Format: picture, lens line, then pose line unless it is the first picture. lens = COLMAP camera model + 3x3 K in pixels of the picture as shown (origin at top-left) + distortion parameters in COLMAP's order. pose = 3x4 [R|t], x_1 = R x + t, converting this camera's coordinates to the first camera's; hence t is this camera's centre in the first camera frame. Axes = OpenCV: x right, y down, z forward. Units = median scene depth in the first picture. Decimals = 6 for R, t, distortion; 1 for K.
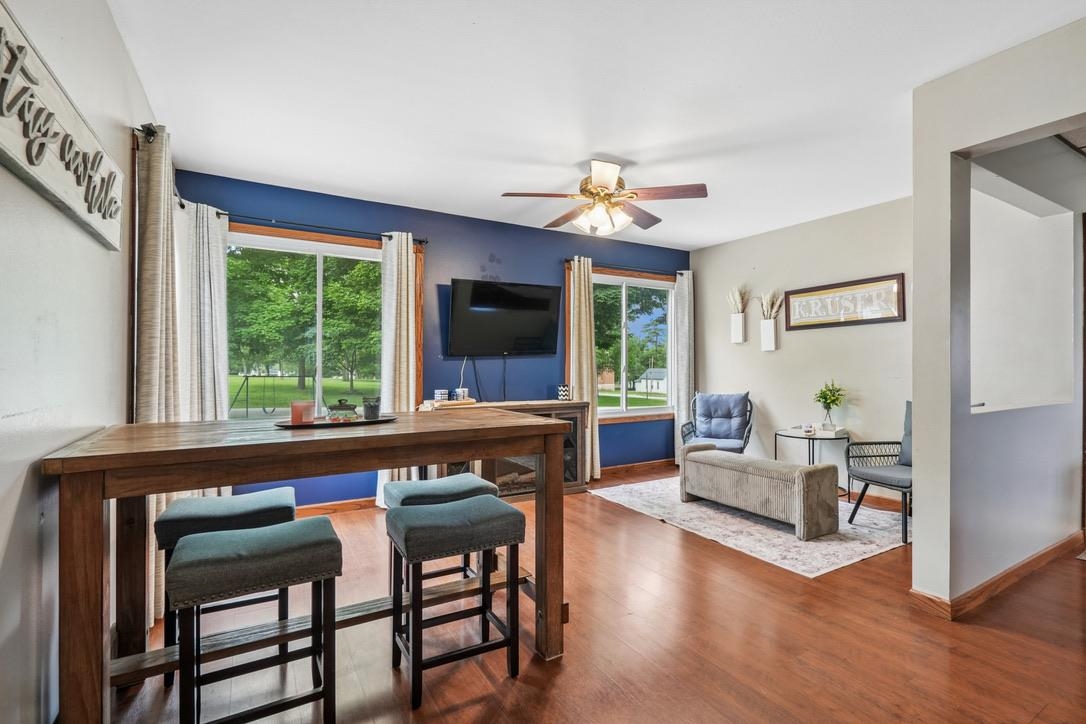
lens RADIAL K [[499.9, 0, 545.2], [0, 499.9, 360.3], [0, 0, 1]] dist [-0.002389, -0.000016]
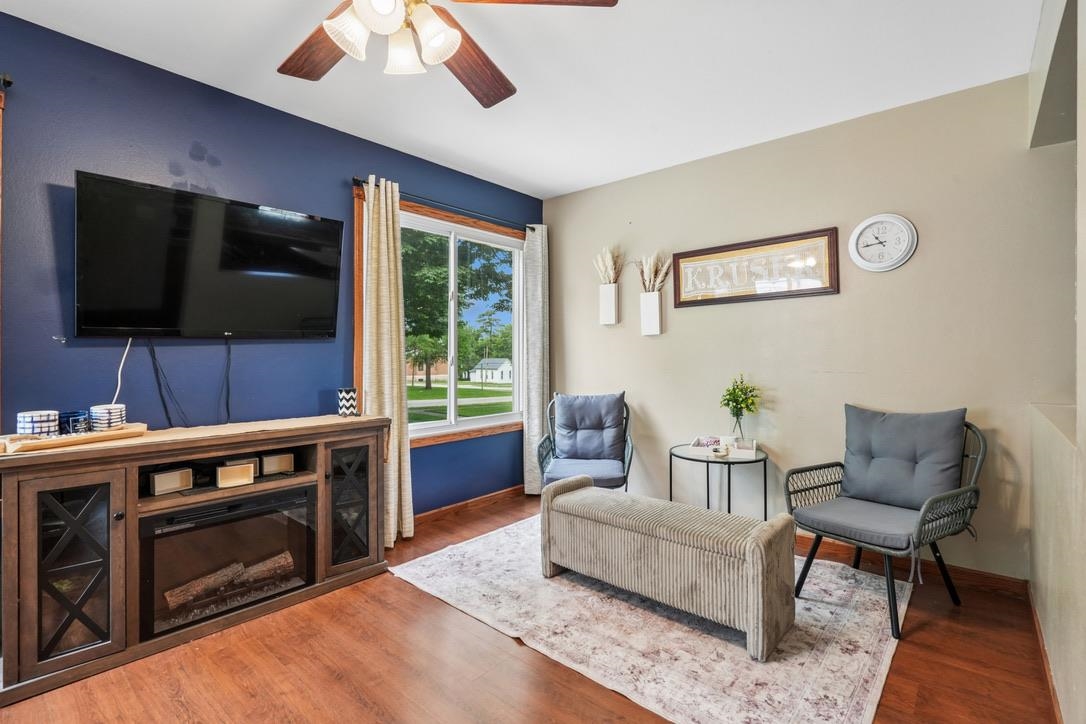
lens RADIAL K [[499.9, 0, 545.7], [0, 499.9, 356.2], [0, 0, 1]] dist [-0.002389, -0.000016]
pose [[0.946485, -0.002999, 0.322734, 0.071497], [-0.000800, 0.999932, 0.011636, 0.003613], [-0.322747, -0.011272, 0.946418, 0.387330]]
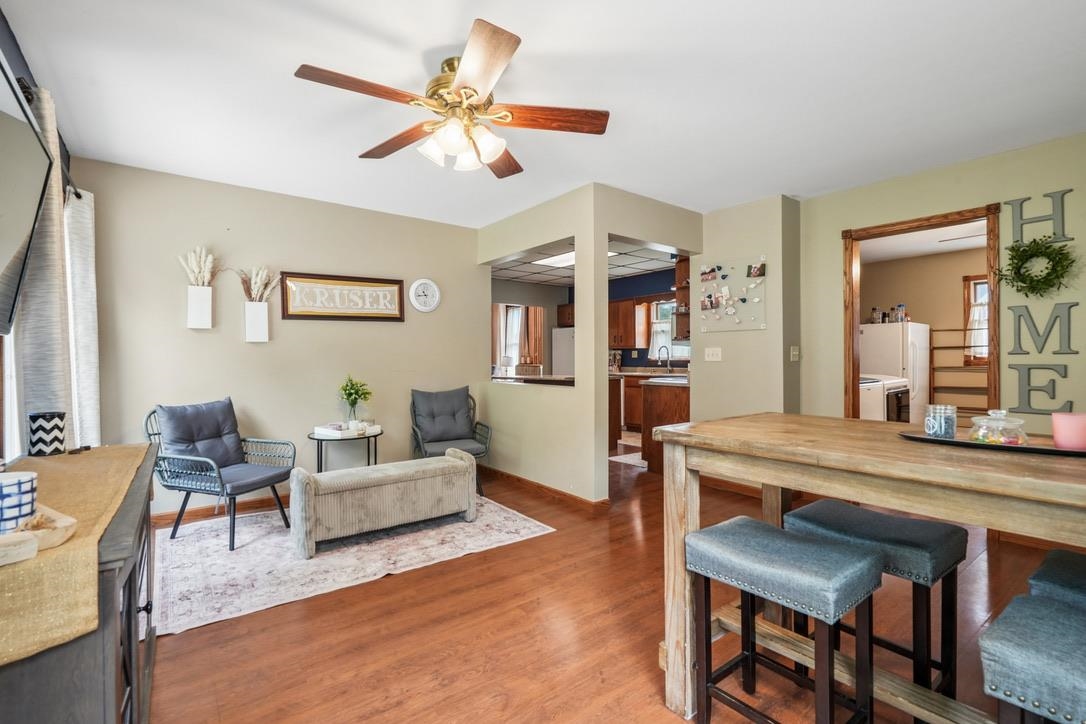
lens RADIAL K [[499.9, 0, 545.8], [0, 499.9, 358.2], [0, 0, 1]] dist [-0.002389, -0.000016]
pose [[-0.129316, -0.000980, 0.991603, -0.416134], [-0.006215, 0.999981, 0.000178, 0.003246], [-0.991584, -0.006140, -0.129319, 0.705058]]
